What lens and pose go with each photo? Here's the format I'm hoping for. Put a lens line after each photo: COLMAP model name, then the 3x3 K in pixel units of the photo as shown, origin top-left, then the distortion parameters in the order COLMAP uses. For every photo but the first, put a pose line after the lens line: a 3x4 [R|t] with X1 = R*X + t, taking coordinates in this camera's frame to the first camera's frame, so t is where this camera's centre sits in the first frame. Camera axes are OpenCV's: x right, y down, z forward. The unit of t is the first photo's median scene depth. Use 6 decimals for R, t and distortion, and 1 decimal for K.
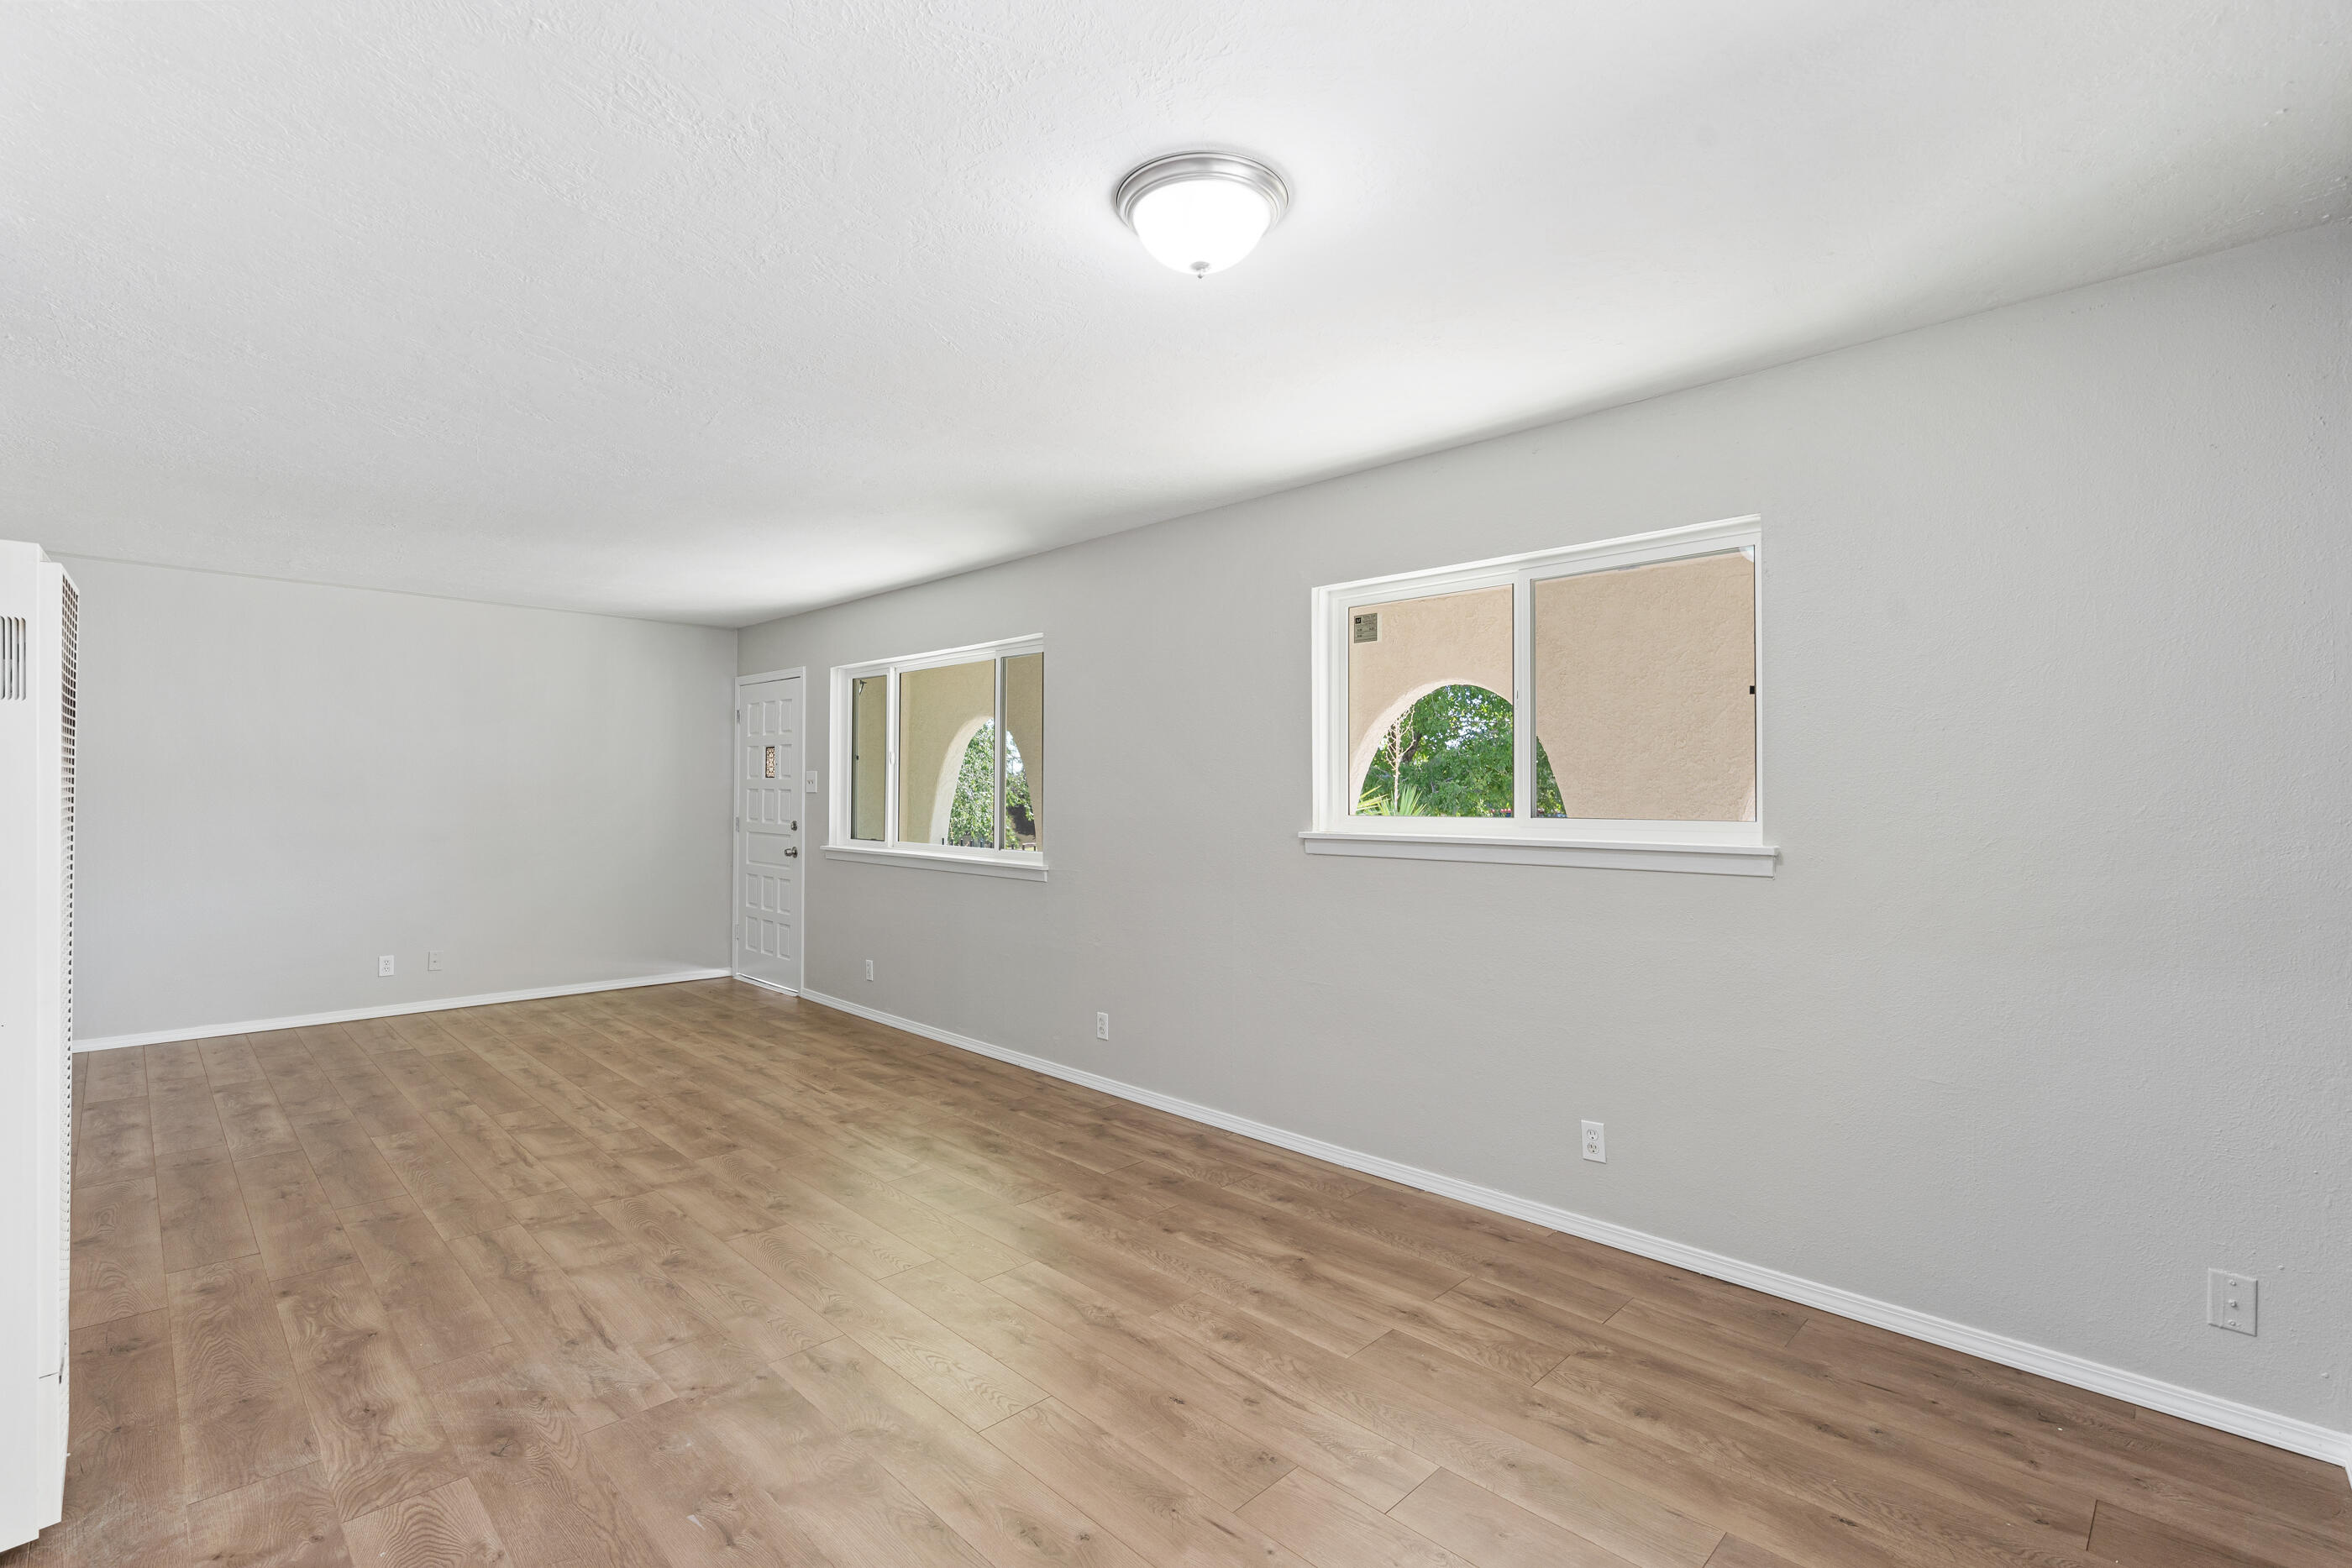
lens RADIAL K [[1055.2, 0, 1171.9], [0, 1055.2, 795.8], [0, 0, 1]] dist [-0.002655, 0.000052]
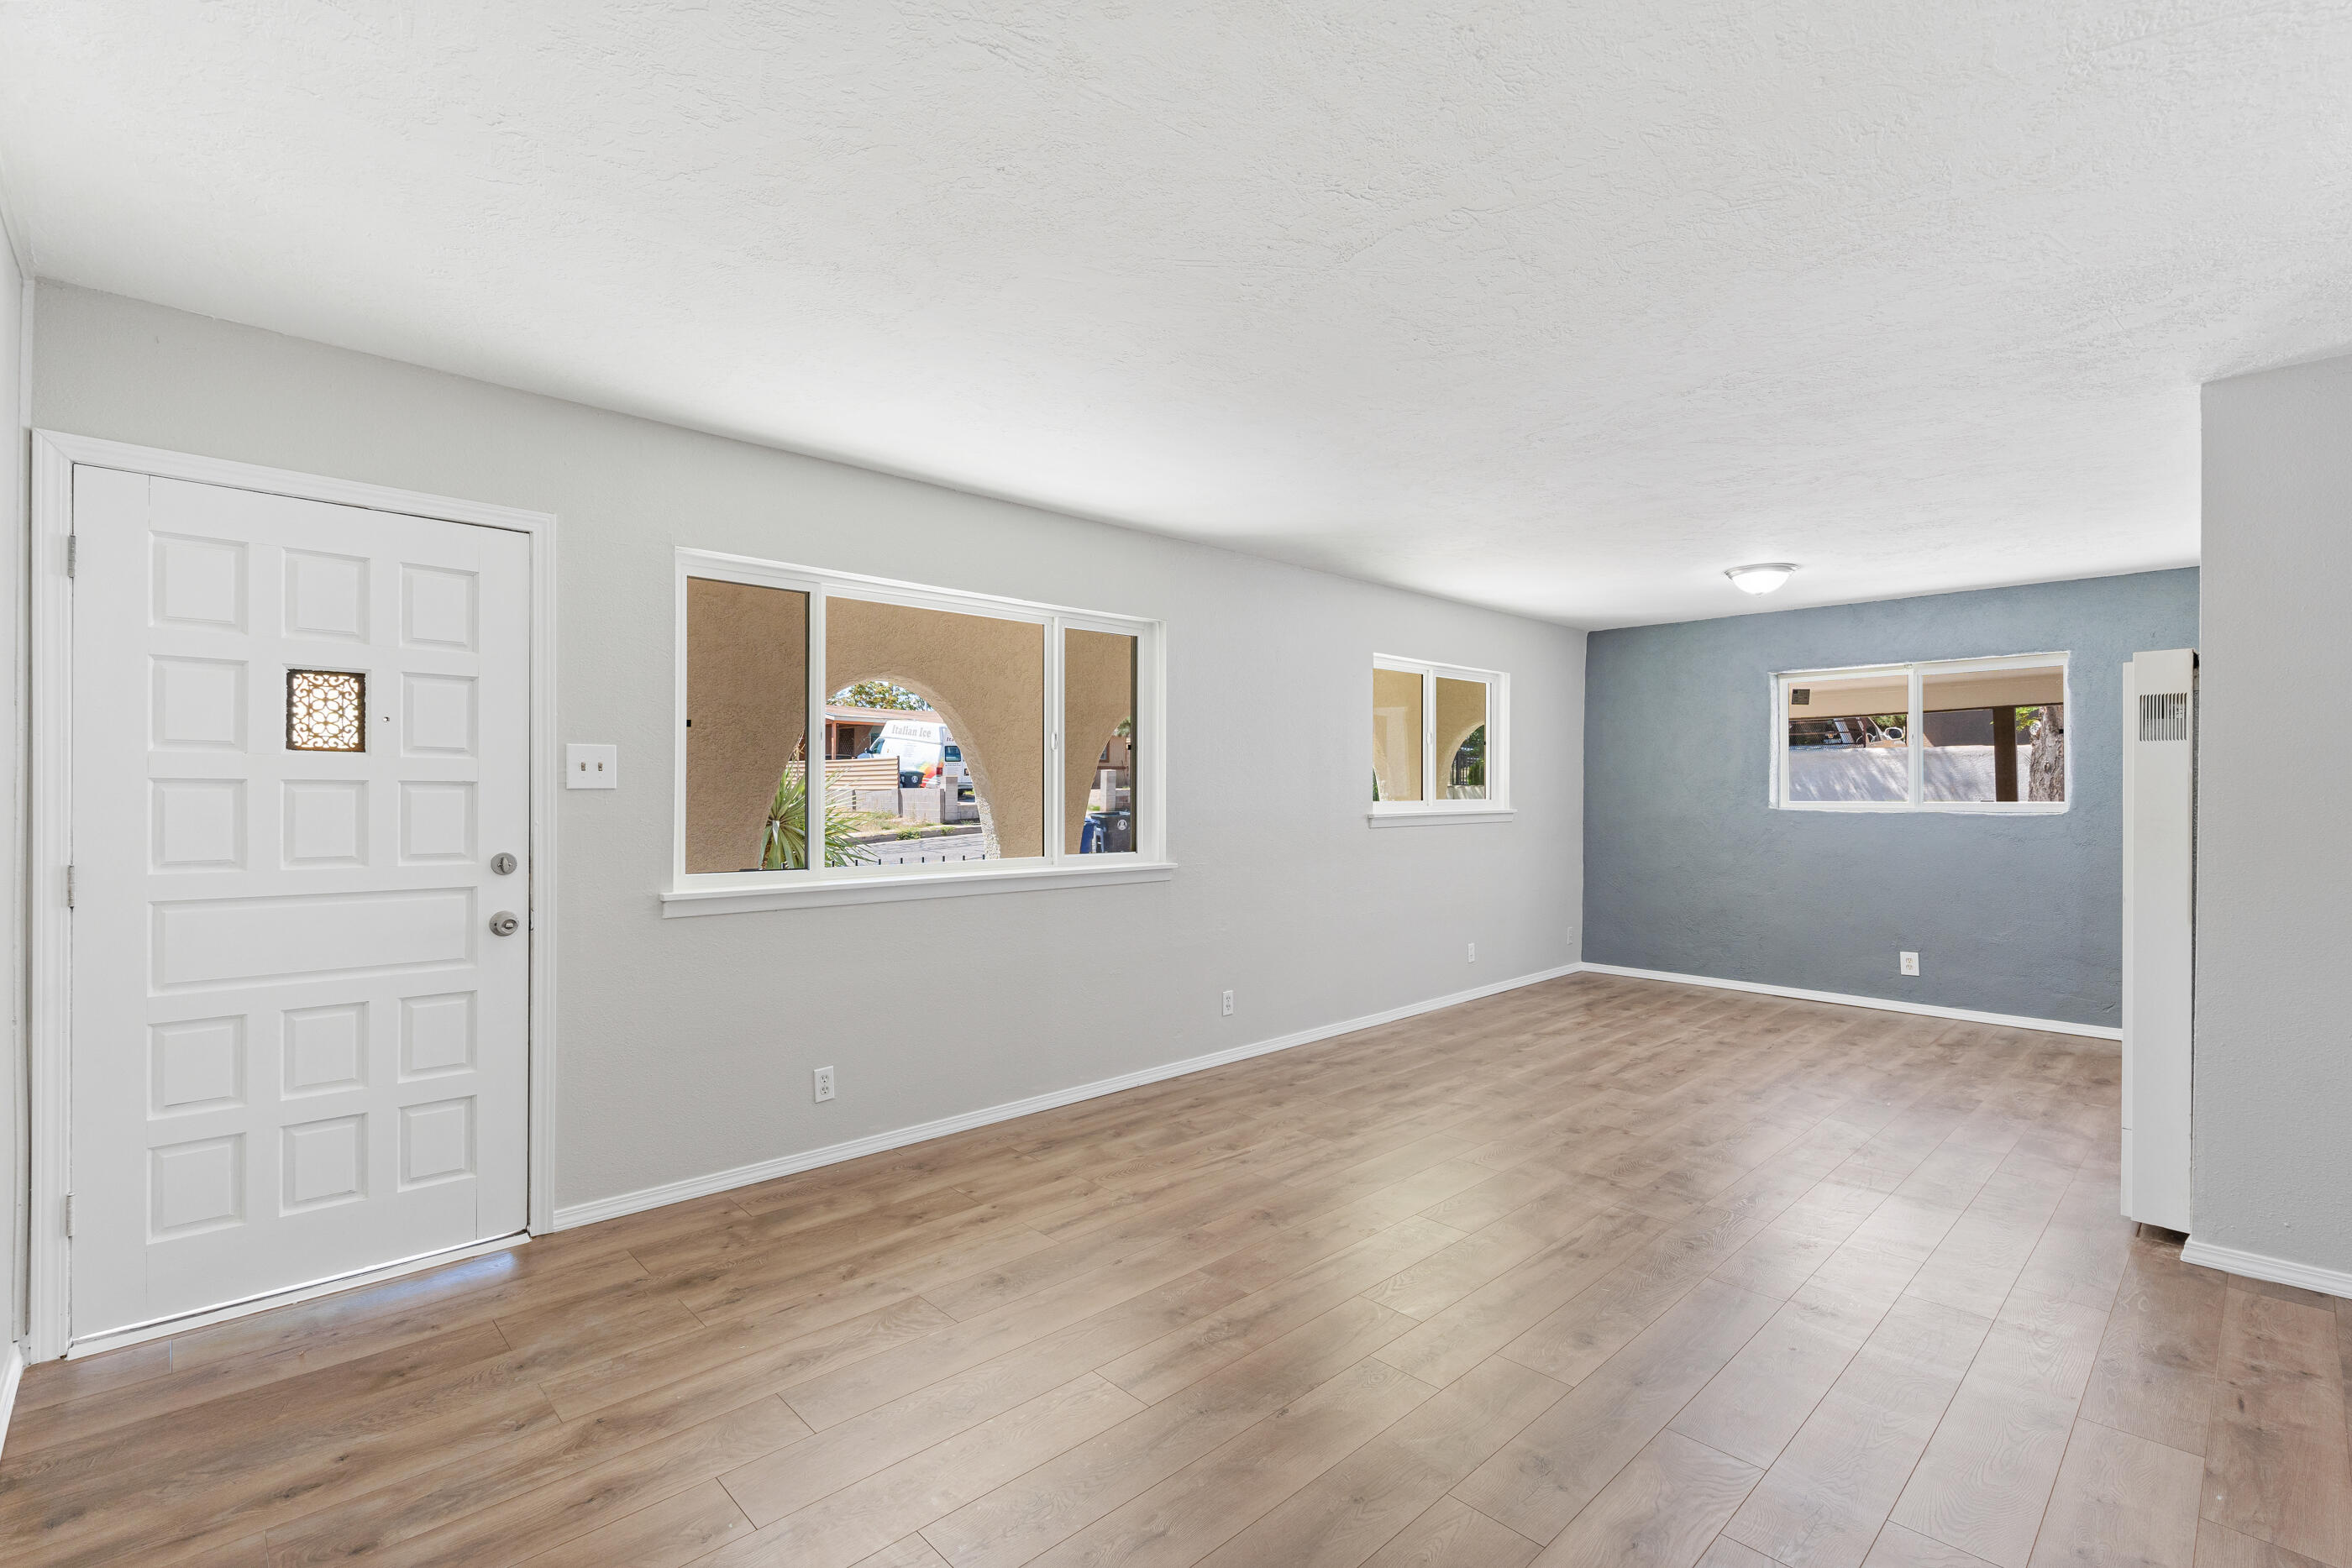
lens RADIAL K [[1068.3, 0, 1175.9], [0, 1068.3, 785.1], [0, 0, 1]] dist [0.008712, 0.000099]
pose [[0.016987, -0.004612, 0.999845, -1.541582], [-0.003288, 0.999984, 0.004669, -0.012513], [-0.999850, -0.003367, 0.016971, 1.375575]]
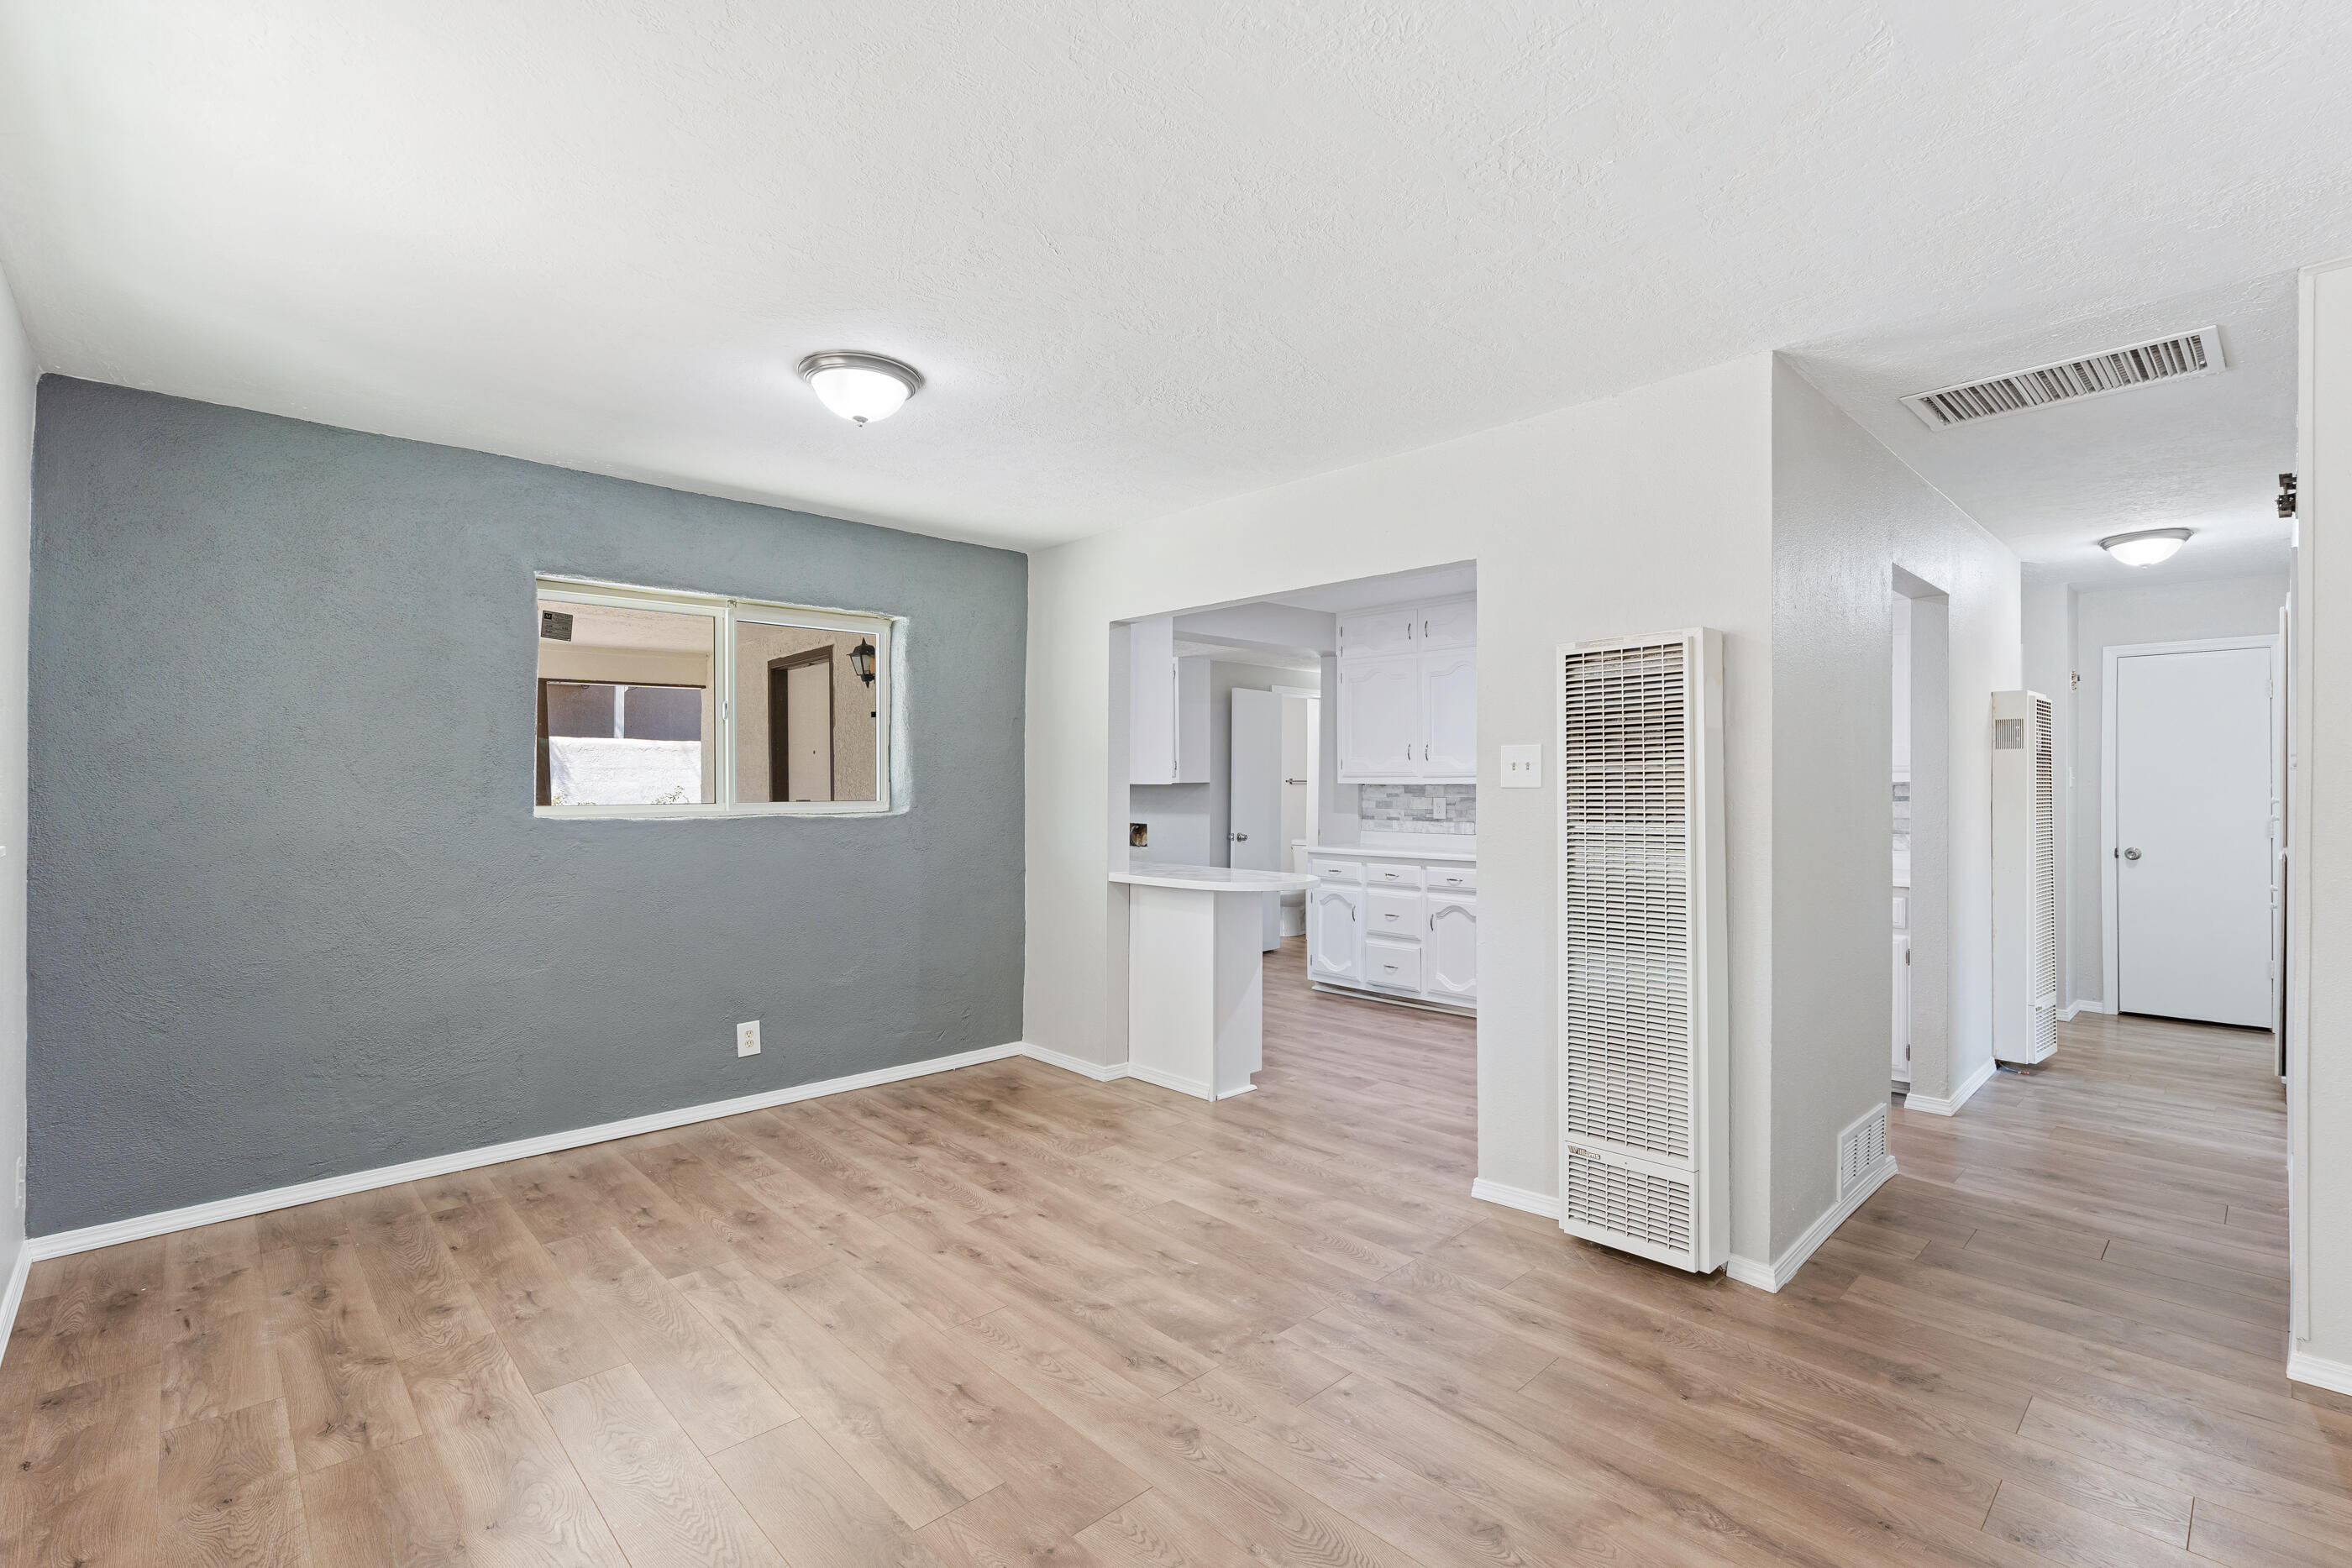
lens RADIAL K [[1056.0, 0, 1171.1], [0, 1056.0, 781.1], [0, 0, 1]] dist [-0.002727, -0.000229]
pose [[-0.999550, -0.006272, 0.029326, -0.250803], [-0.006488, 0.999953, -0.007262, 0.001005], [-0.029279, -0.007449, -0.999544, 1.374800]]
